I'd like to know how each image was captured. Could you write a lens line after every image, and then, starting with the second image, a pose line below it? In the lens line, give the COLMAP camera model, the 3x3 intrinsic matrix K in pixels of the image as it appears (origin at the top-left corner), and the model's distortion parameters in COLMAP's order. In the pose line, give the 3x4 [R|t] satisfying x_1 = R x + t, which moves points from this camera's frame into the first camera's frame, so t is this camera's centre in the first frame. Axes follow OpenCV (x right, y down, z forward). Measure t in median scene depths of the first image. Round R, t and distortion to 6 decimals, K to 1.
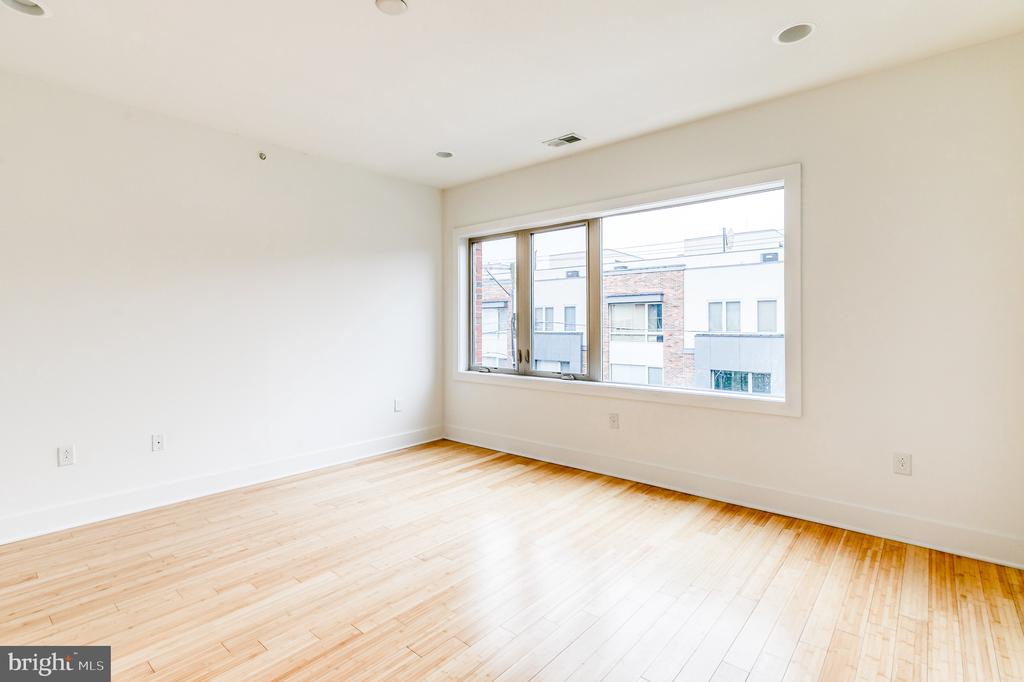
lens RADIAL K [[479.7, 0, 496.7], [0, 479.7, 322.7], [0, 0, 1]] dist [0.001728, -0.000001]
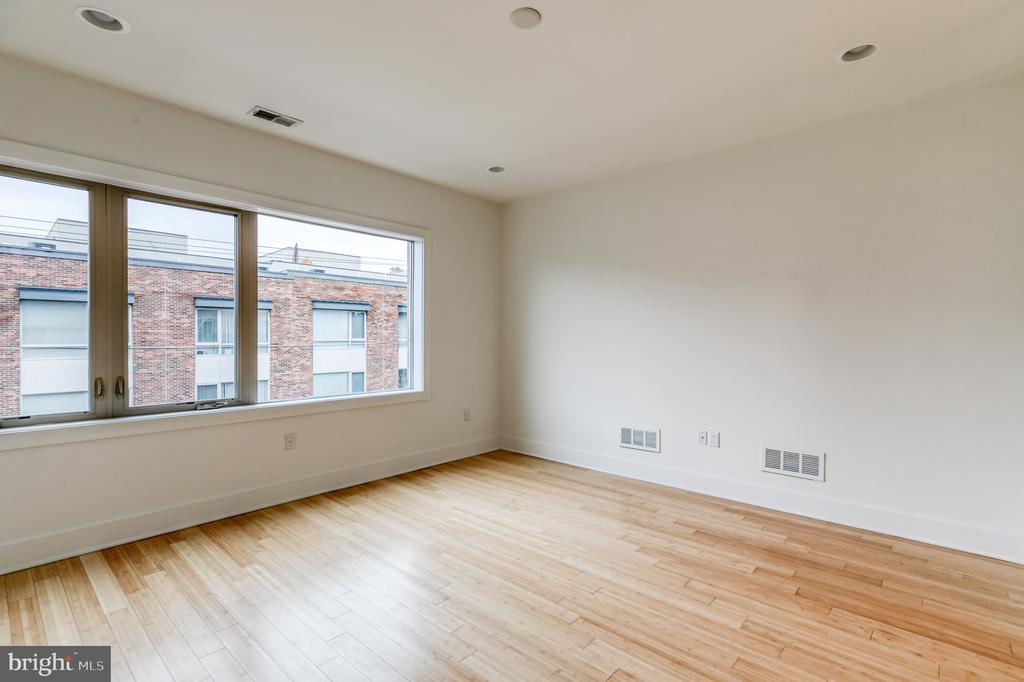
lens RADIAL K [[485.3, 0, 509.0], [0, 485.3, 335.5], [0, 0, 1]] dist [0.004092, 0.000448]
pose [[0.013700, 0.009296, 0.999863, -0.961601], [-0.005503, 0.999942, -0.009221, 0.009359], [-0.999891, -0.005376, 0.013751, 0.790653]]
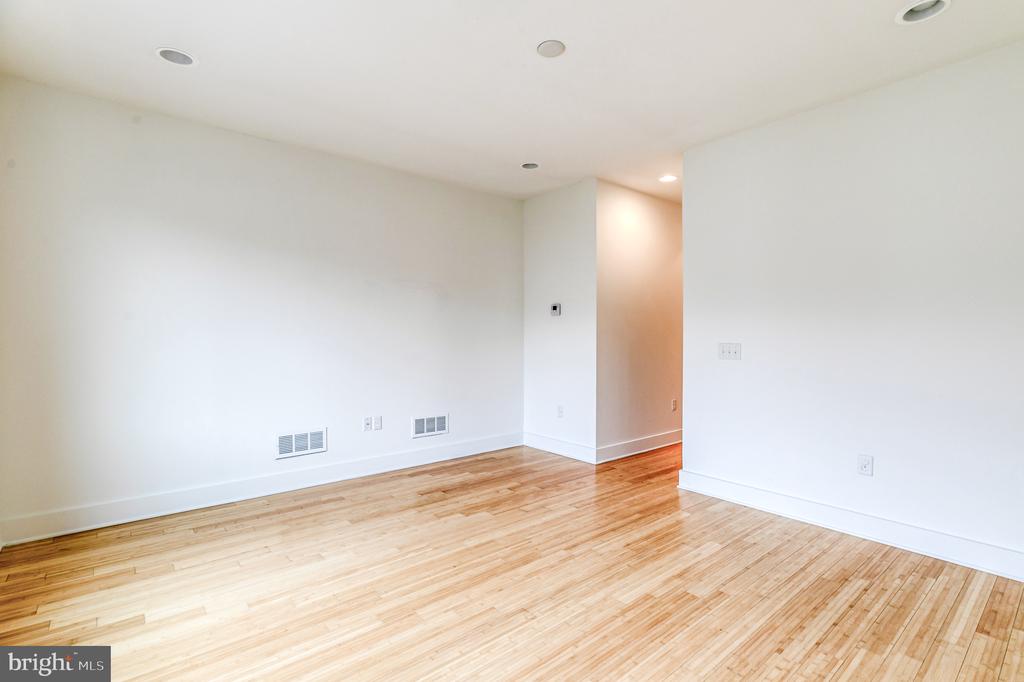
lens RADIAL K [[485.3, 0, 509.0], [0, 485.3, 335.5], [0, 0, 1]] dist [0.004092, 0.000448]
pose [[-0.990092, -0.001495, 0.140414, -0.219355], [-0.000965, 0.999992, 0.003843, 0.004008], [-0.140419, 0.003670, -0.990085, 1.676944]]
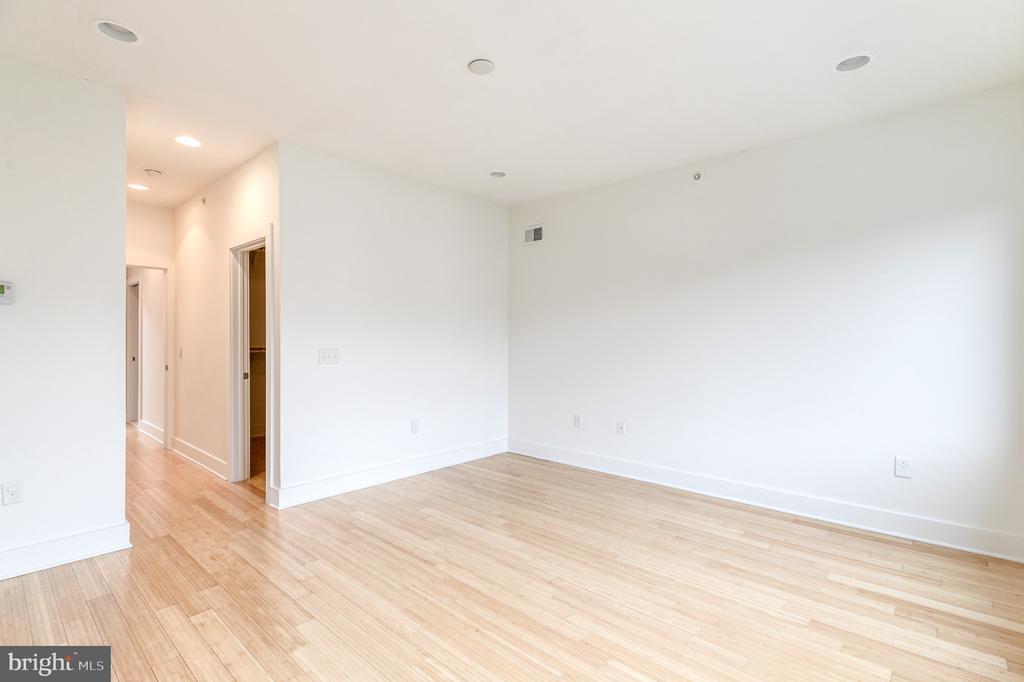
lens RADIAL K [[475.7, 0, 519.9], [0, 475.7, 341.7], [0, 0, 1]] dist [0.000992, 0.000023]
pose [[0.010490, 0.007339, -0.999918, 0.730065], [-0.001181, 0.999972, 0.007327, 0.000559], [0.999944, 0.001104, 0.010498, 0.840059]]
